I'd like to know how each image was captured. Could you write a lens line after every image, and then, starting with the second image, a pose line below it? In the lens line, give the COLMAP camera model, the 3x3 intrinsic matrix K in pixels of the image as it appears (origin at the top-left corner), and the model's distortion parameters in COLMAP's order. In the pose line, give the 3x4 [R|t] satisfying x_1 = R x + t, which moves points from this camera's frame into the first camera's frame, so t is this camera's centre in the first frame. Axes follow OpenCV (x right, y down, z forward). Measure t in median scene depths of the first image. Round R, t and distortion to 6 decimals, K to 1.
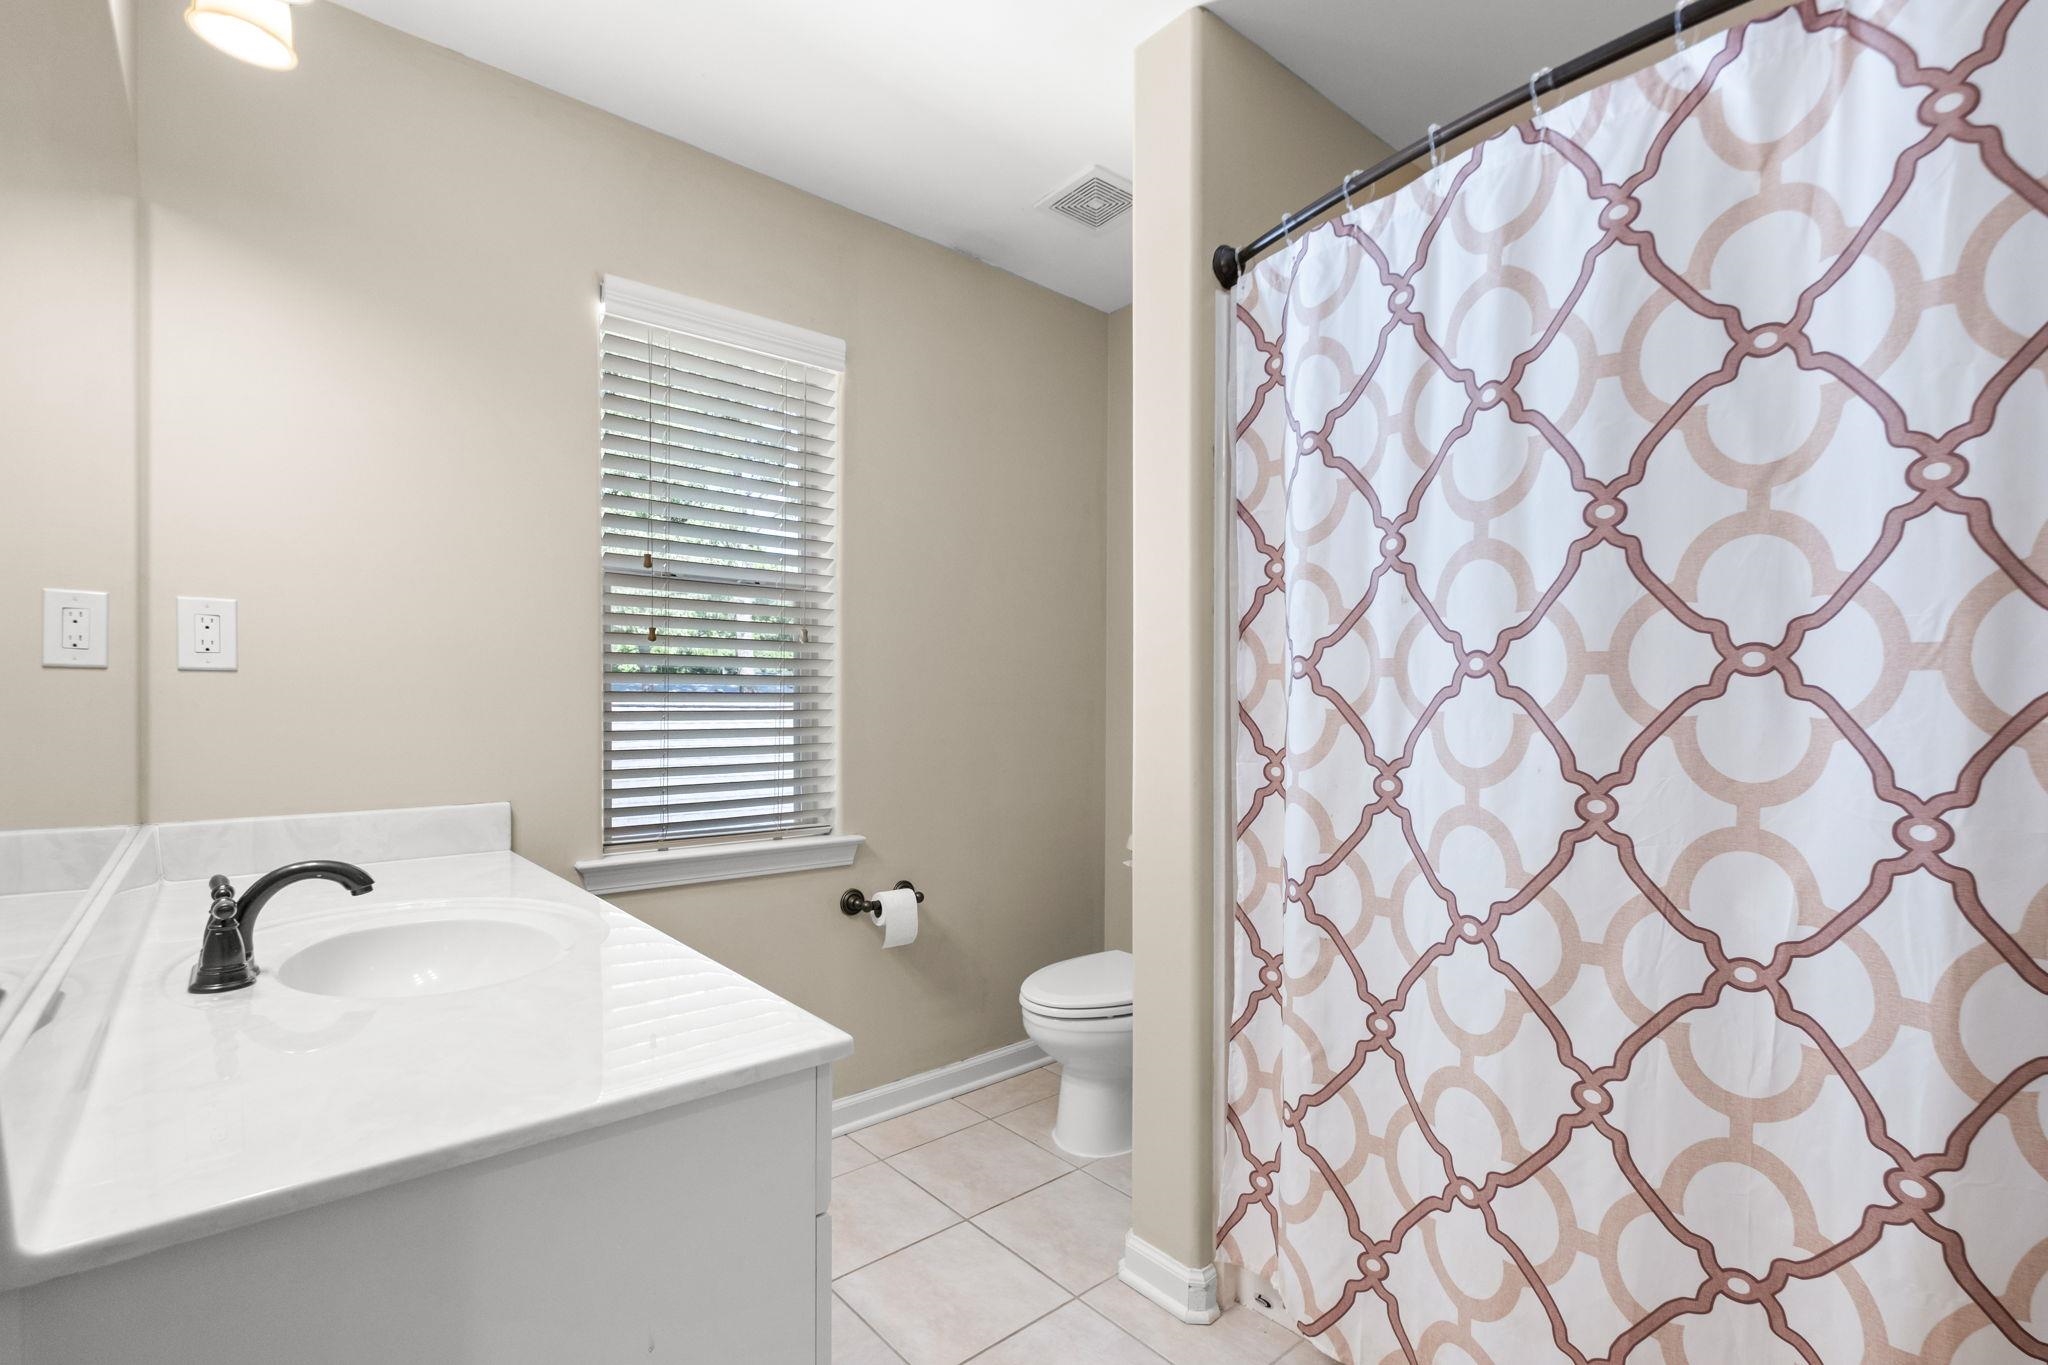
lens RADIAL K [[900.5, 0, 1029.4], [0, 900.5, 700.3], [0, 0, 1]] dist [0.004290, -0.003755]
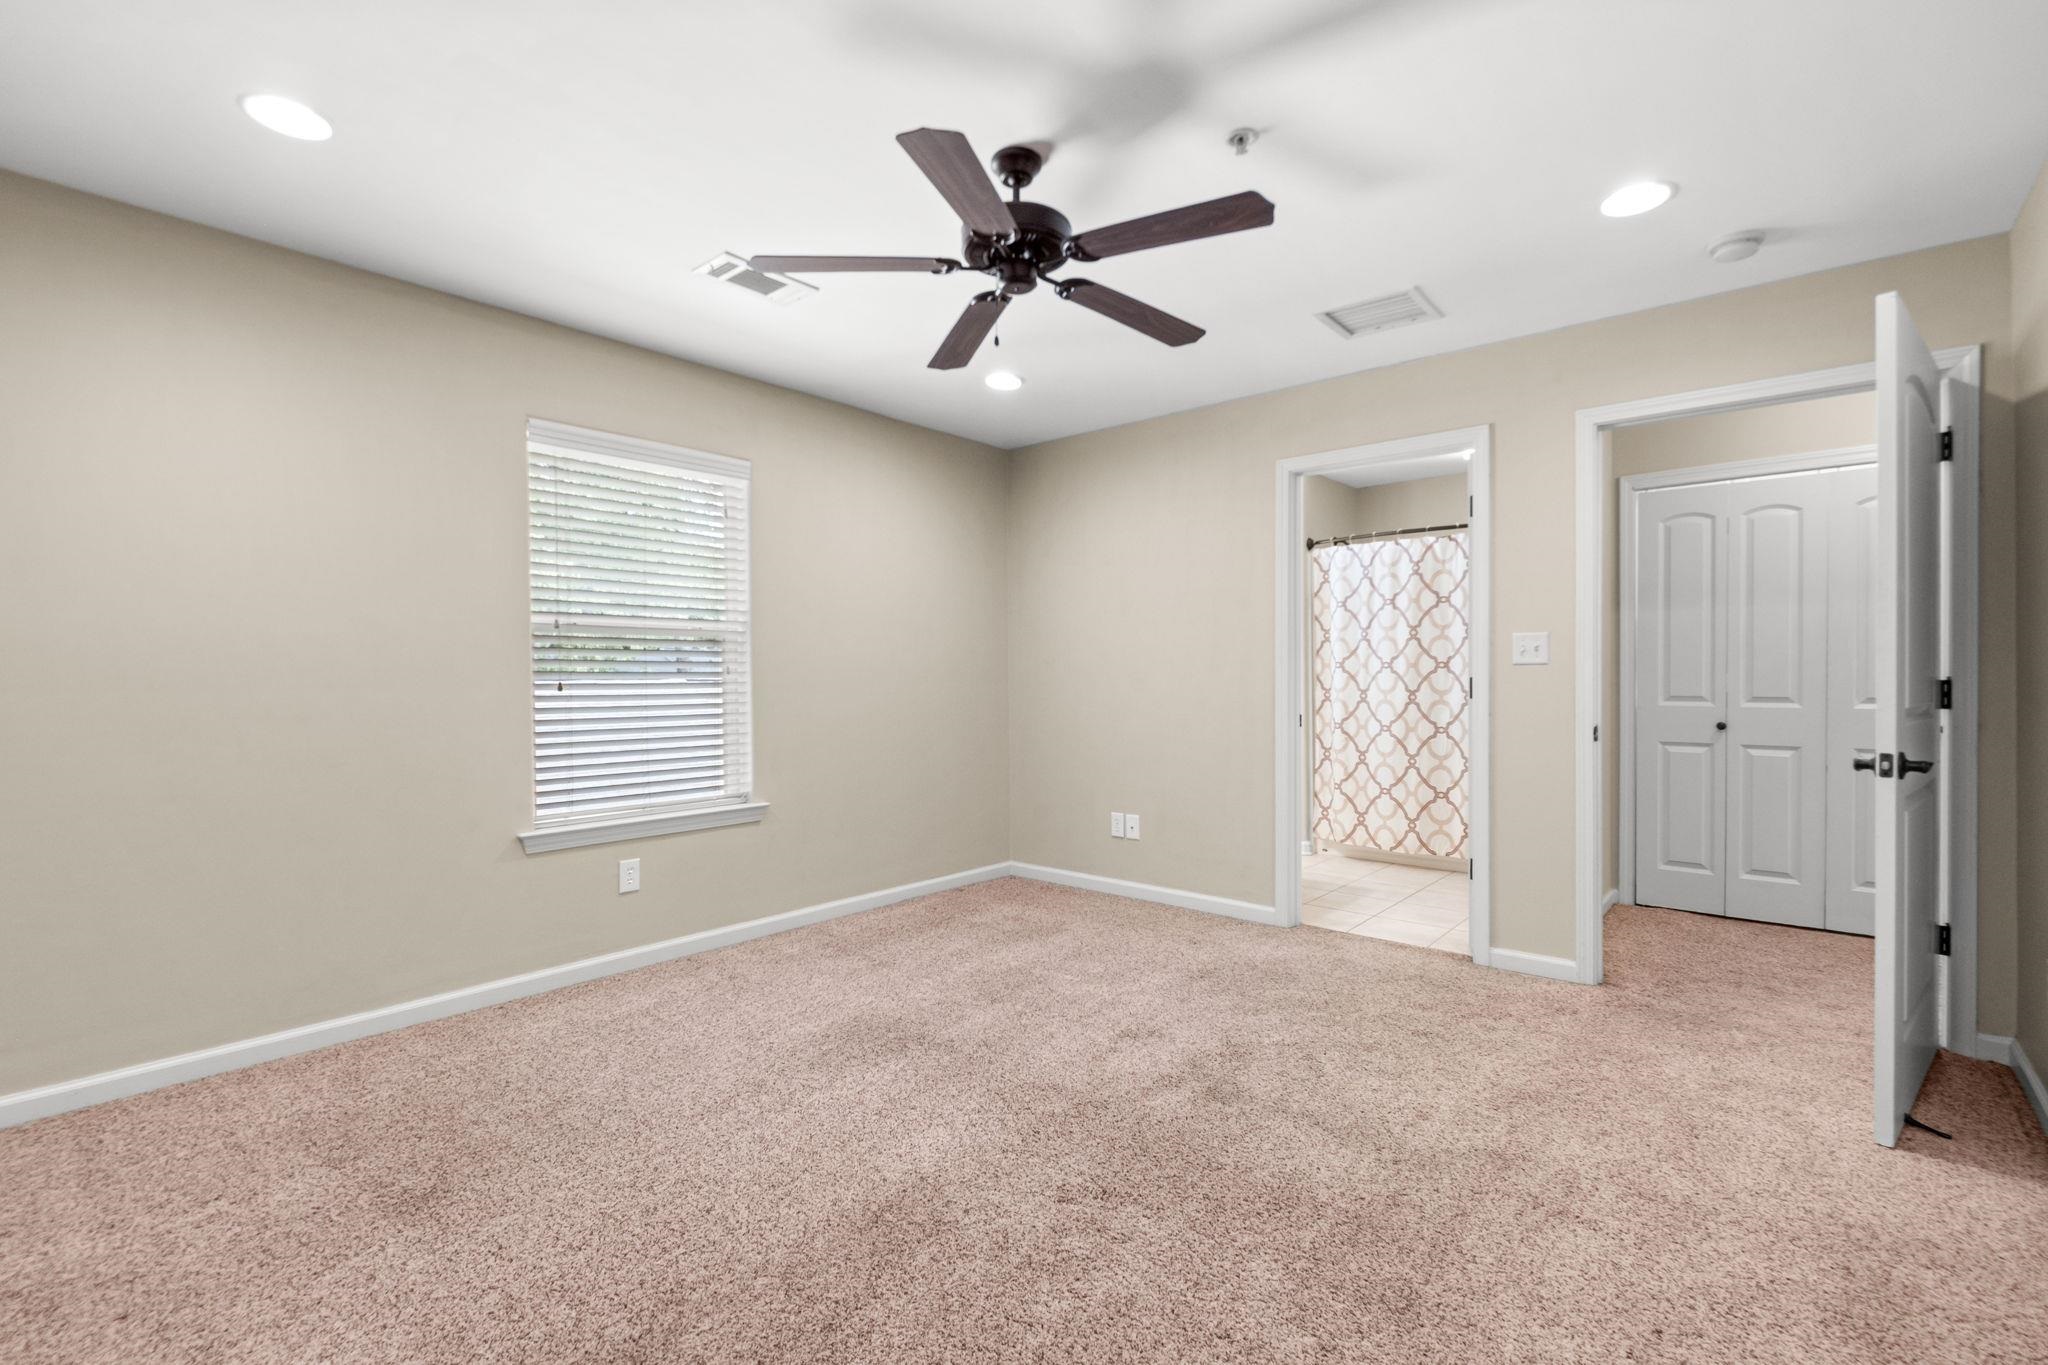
lens RADIAL K [[900.5, 0, 1018.0], [0, 900.5, 675.0], [0, 0, 1]] dist [0.004290, -0.003755]
pose [[0.991632, -0.015336, 0.128184, -1.813667], [0.014237, 0.999854, 0.009490, -0.060967], [-0.128311, -0.007586, 0.991705, -3.063922]]
